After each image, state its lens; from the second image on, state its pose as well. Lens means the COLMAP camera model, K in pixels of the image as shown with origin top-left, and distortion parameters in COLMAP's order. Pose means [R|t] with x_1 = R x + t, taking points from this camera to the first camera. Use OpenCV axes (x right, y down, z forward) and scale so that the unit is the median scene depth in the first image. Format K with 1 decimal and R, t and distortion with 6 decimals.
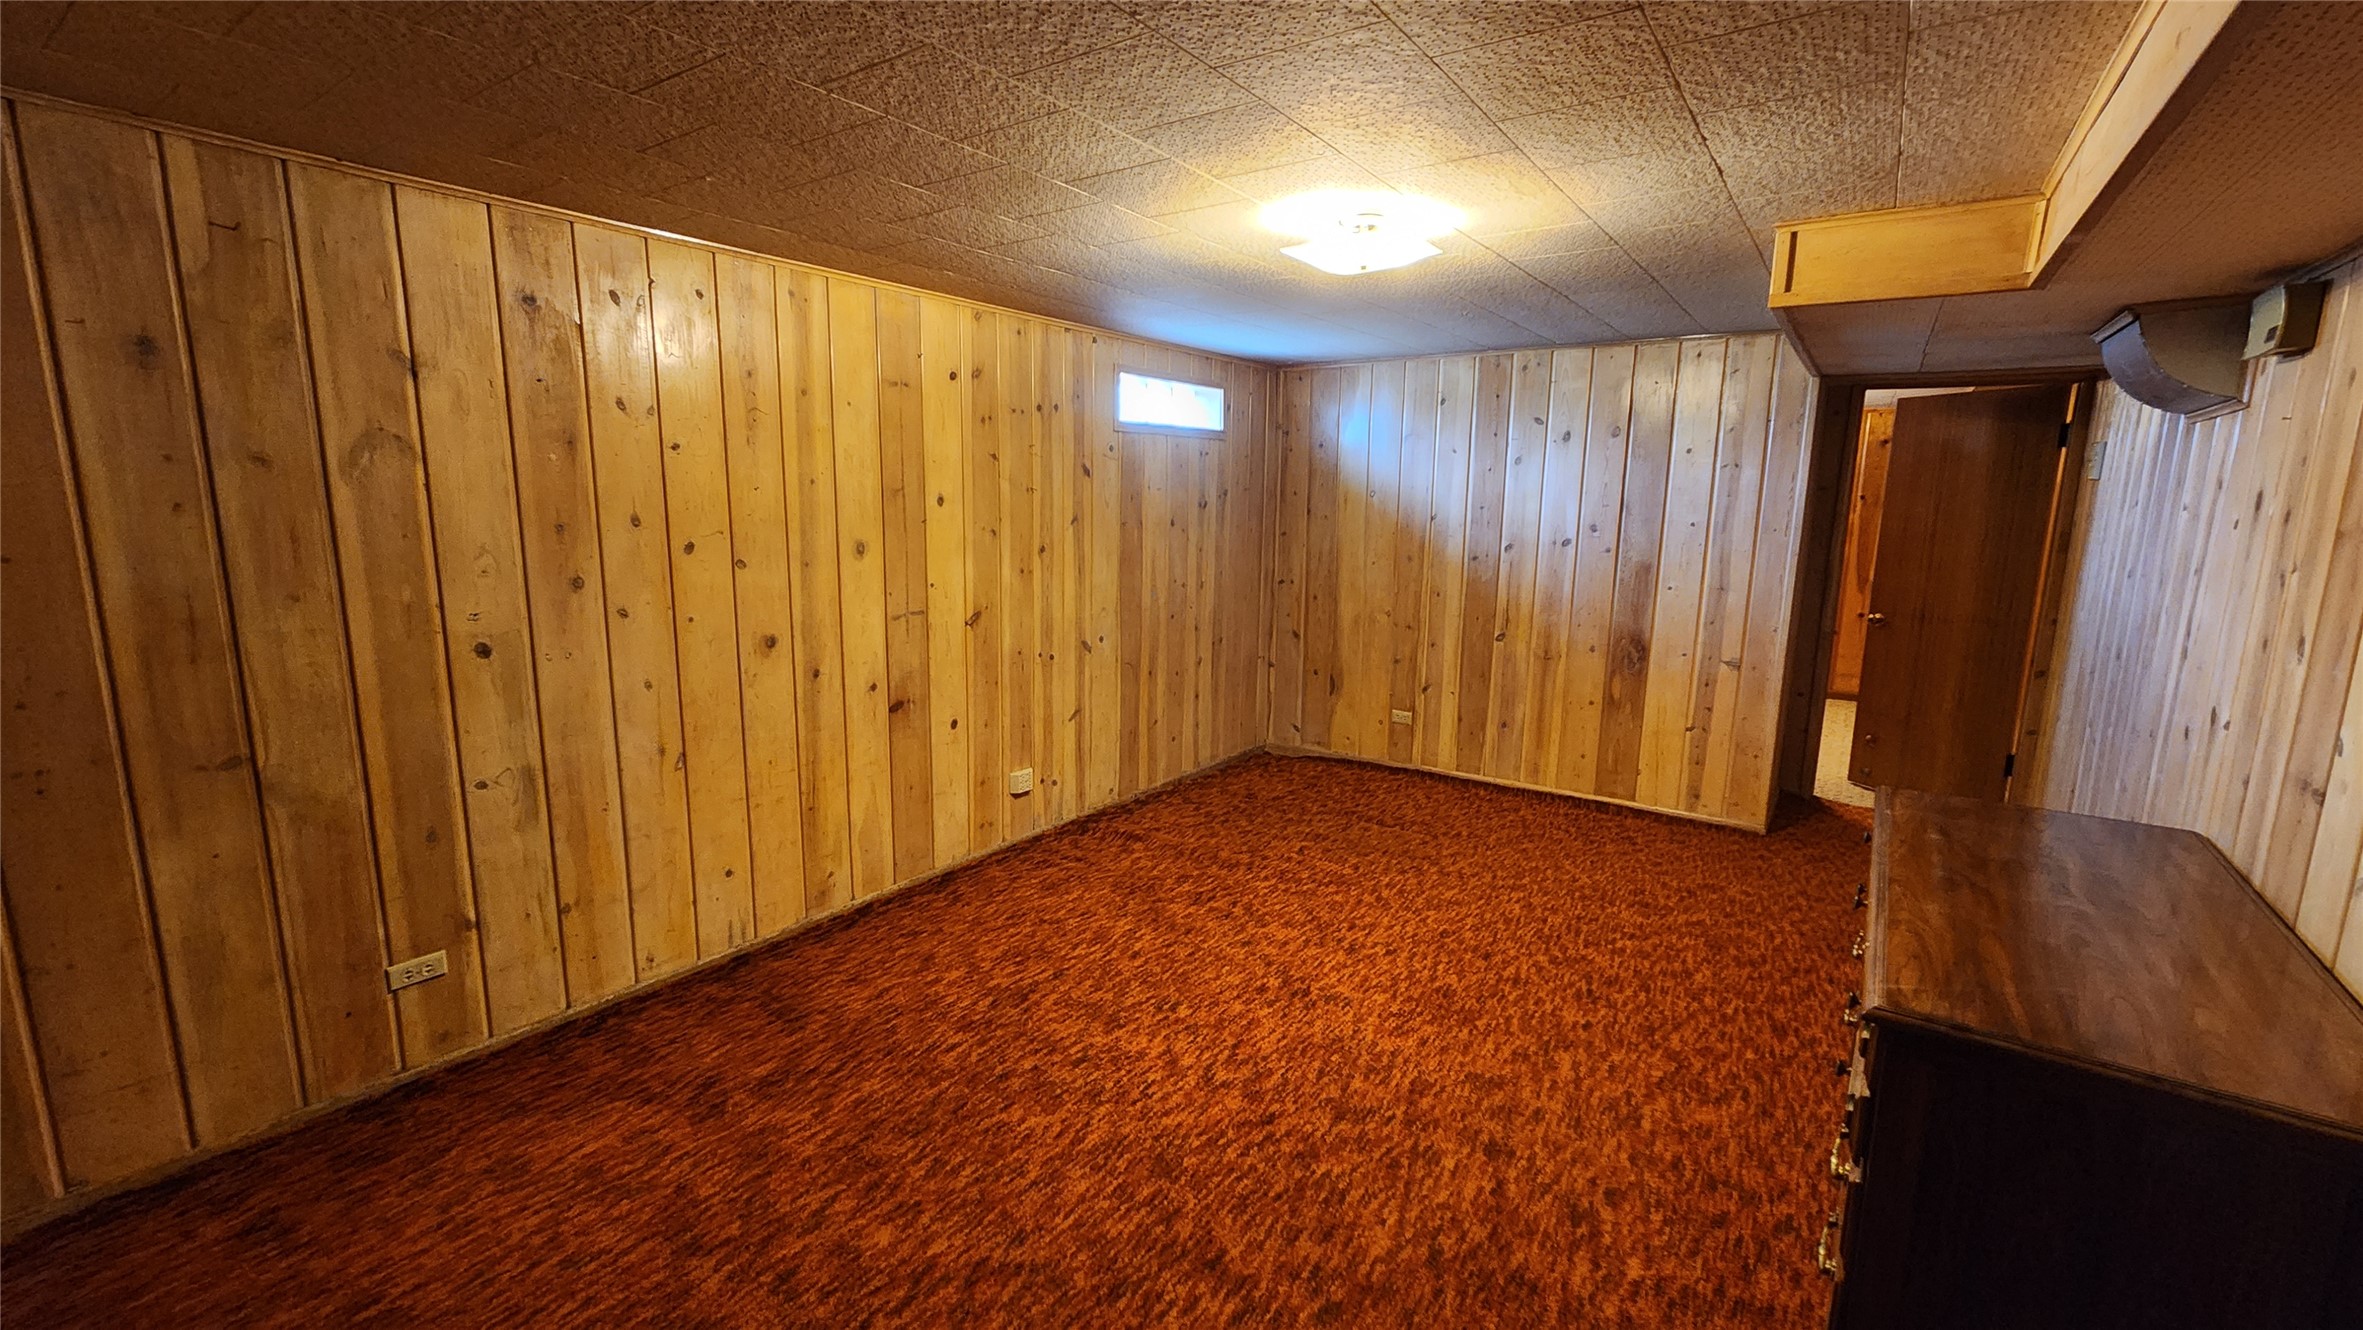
lens RADIAL K [[961.7, 0, 1203.7], [0, 961.7, 654.4], [0, 0, 1]] dist [-0.009574, 0.000061]
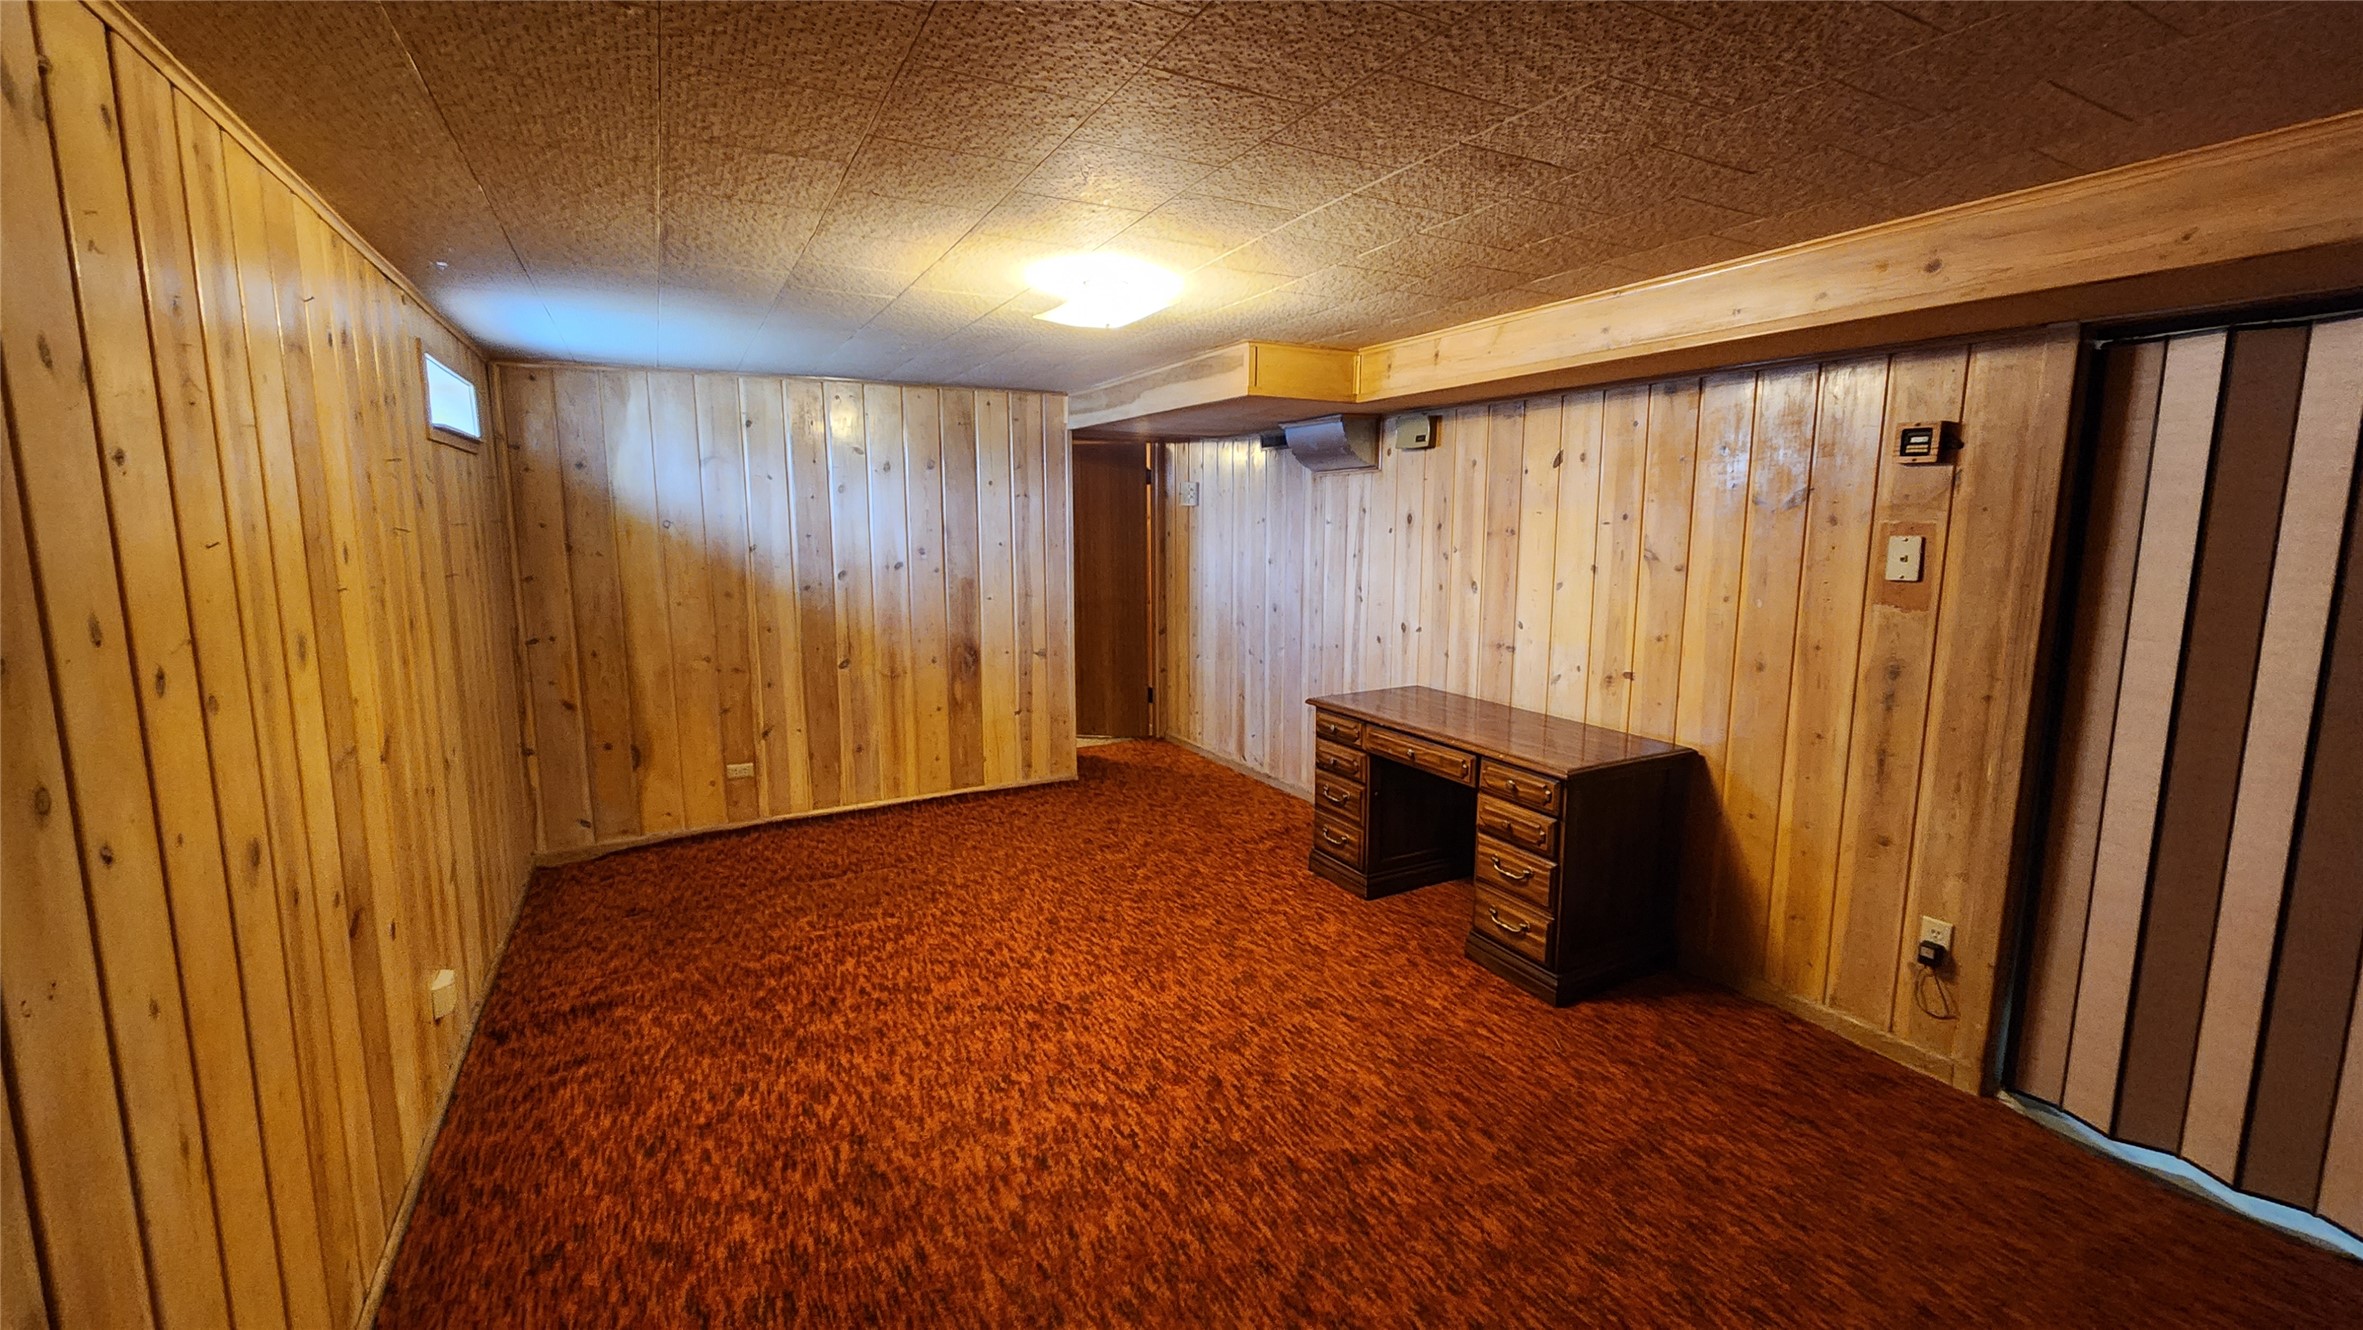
lens RADIAL K [[961.7, 0, 1203.7], [0, 961.7, 654.4], [0, 0, 1]] dist [-0.009574, 0.000061]
pose [[0.433128, -0.140149, 0.890370, -0.460606], [0.157134, 0.984451, 0.078519, -0.052396], [-0.887530, 0.105898, 0.448416, 0.240034]]
